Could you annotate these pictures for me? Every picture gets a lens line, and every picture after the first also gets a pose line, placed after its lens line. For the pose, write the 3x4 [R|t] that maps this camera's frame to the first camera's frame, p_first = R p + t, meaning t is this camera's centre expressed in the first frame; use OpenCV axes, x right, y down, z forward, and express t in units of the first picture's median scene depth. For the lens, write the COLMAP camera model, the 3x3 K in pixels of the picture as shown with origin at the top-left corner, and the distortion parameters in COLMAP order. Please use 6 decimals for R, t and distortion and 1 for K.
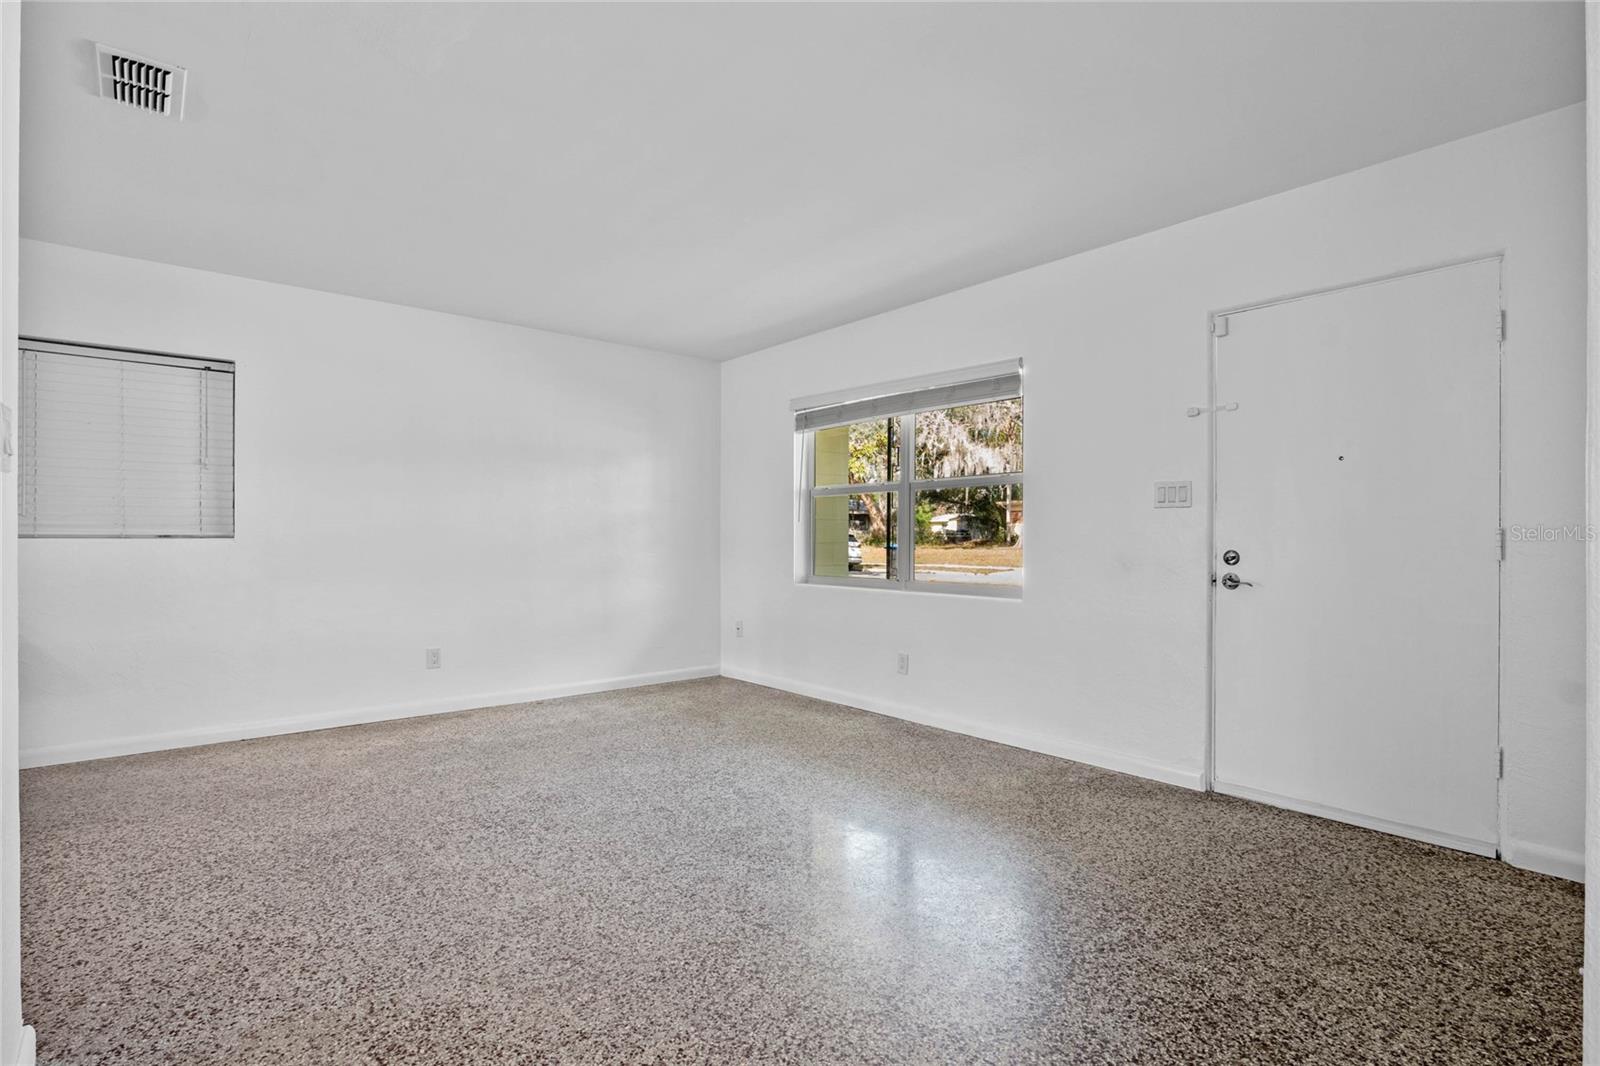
lens RADIAL K [[763.1, 0, 800.0], [0, 763.1, 533.0], [0, 0, 1]] dist [-0.017424, 0.006094]
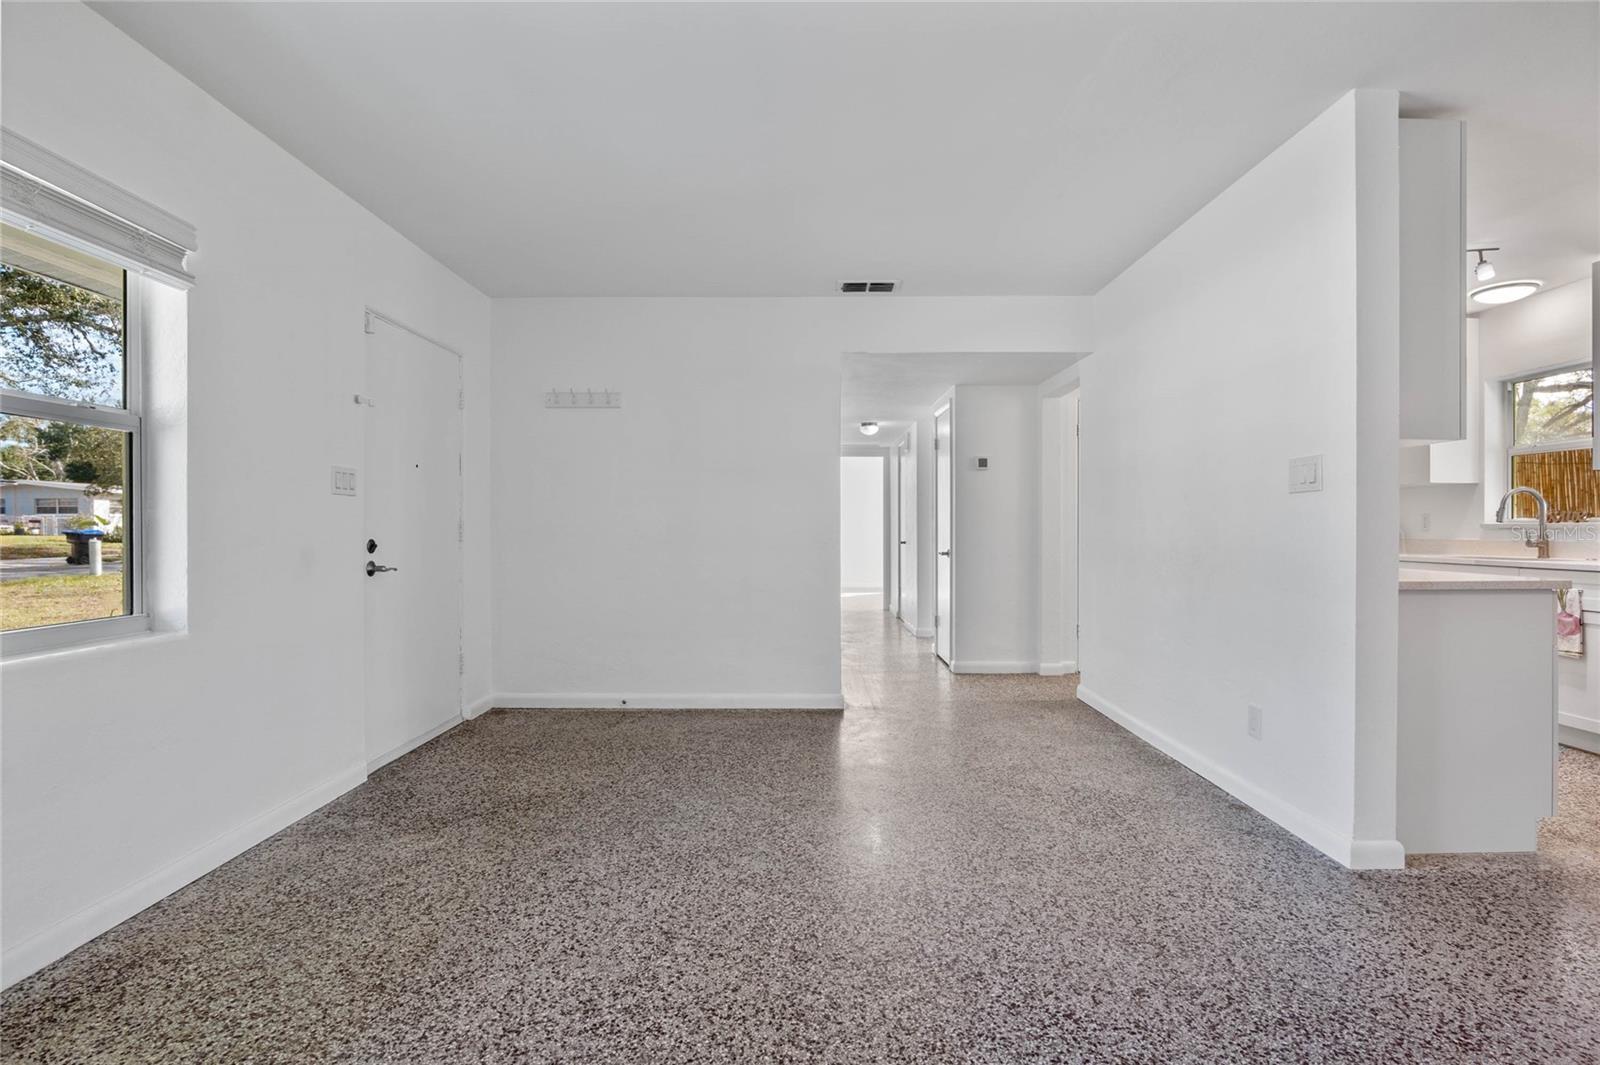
lens RADIAL K [[742.0, 0, 803.9], [0, 742.0, 525.3], [0, 0, 1]] dist [-0.024757, 0.006455]
pose [[-0.763768, 0.002307, 0.645487, -0.561723], [-0.002522, 0.999975, -0.006557, 0.007924], [-0.645486, -0.006636, -0.763743, 1.419895]]
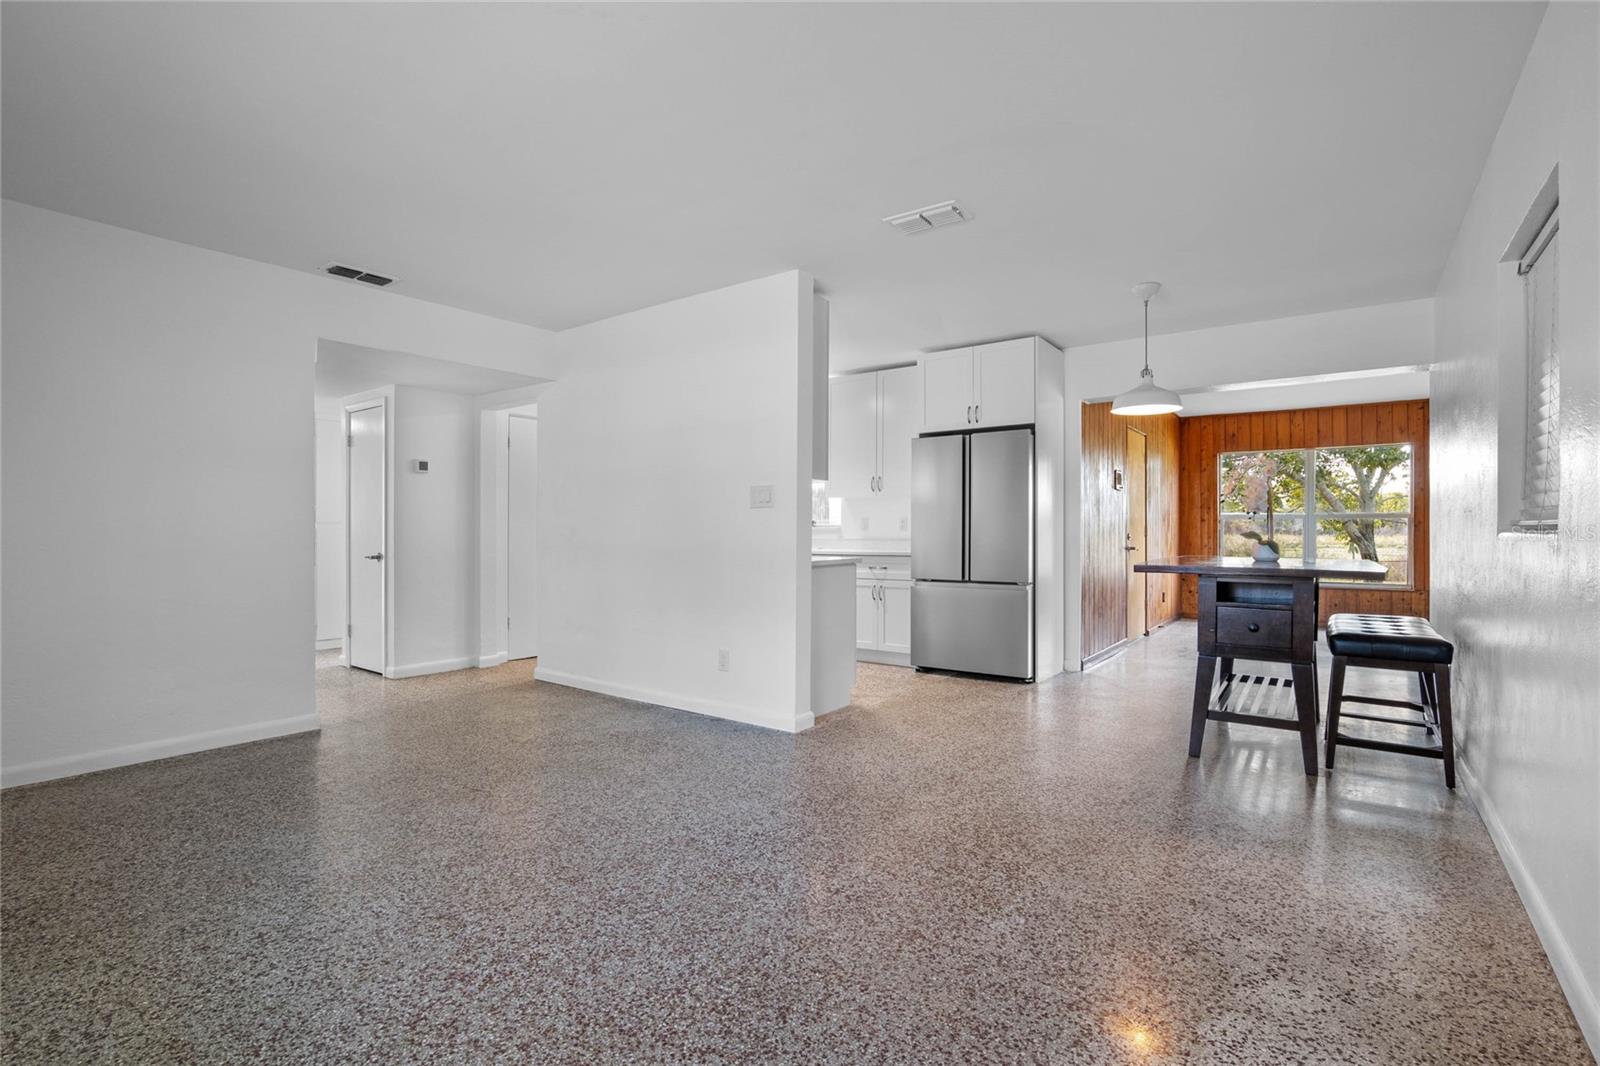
lens RADIAL K [[741.0, 0, 805.3], [0, 741.0, 533.3], [0, 0, 1]] dist [-0.025916, 0.007847]
pose [[-0.972183, 0.001071, -0.234220, -0.228737], [0.001284, 0.999999, -0.000757, 0.010584], [0.234219, -0.001037, -0.972183, 1.725343]]
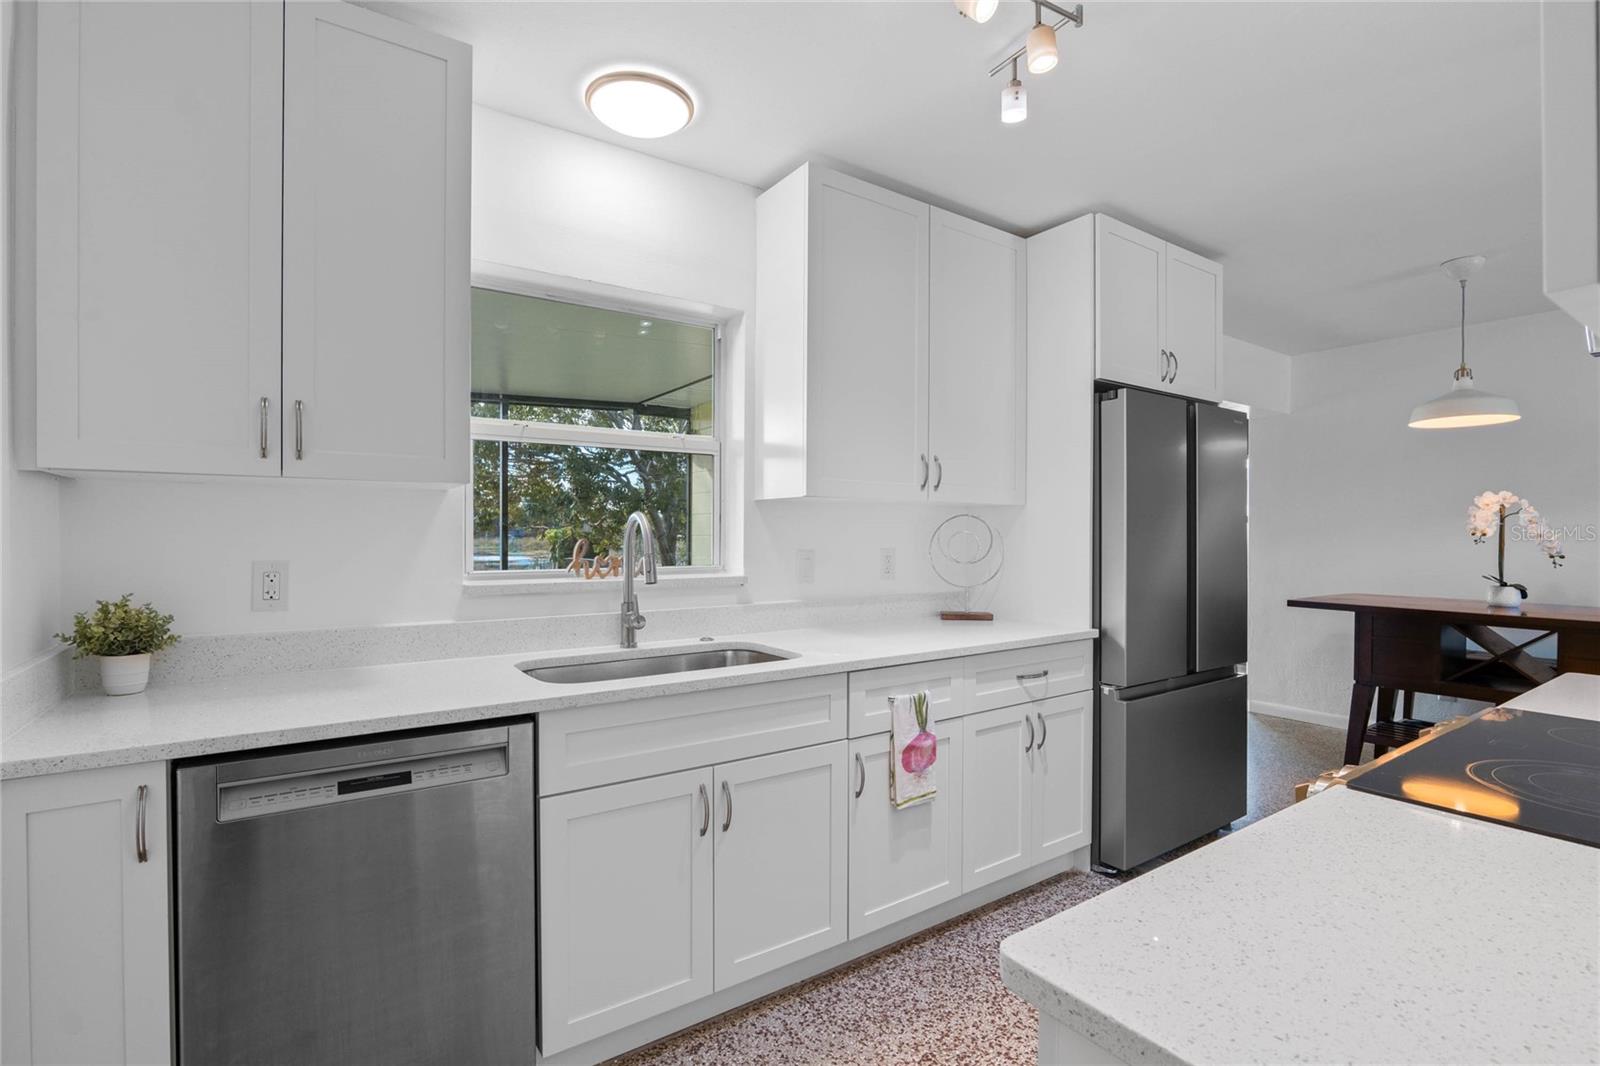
lens RADIAL K [[746.2, 0, 804.2], [0, 746.2, 538.1], [0, 0, 1]] dist [-0.026031, 0.009061]
pose [[-0.095823, 0.005089, -0.995385, -0.022824], [-0.001326, 0.999985, 0.005240, -0.054851], [0.995398, 0.001822, -0.095815, -0.250696]]
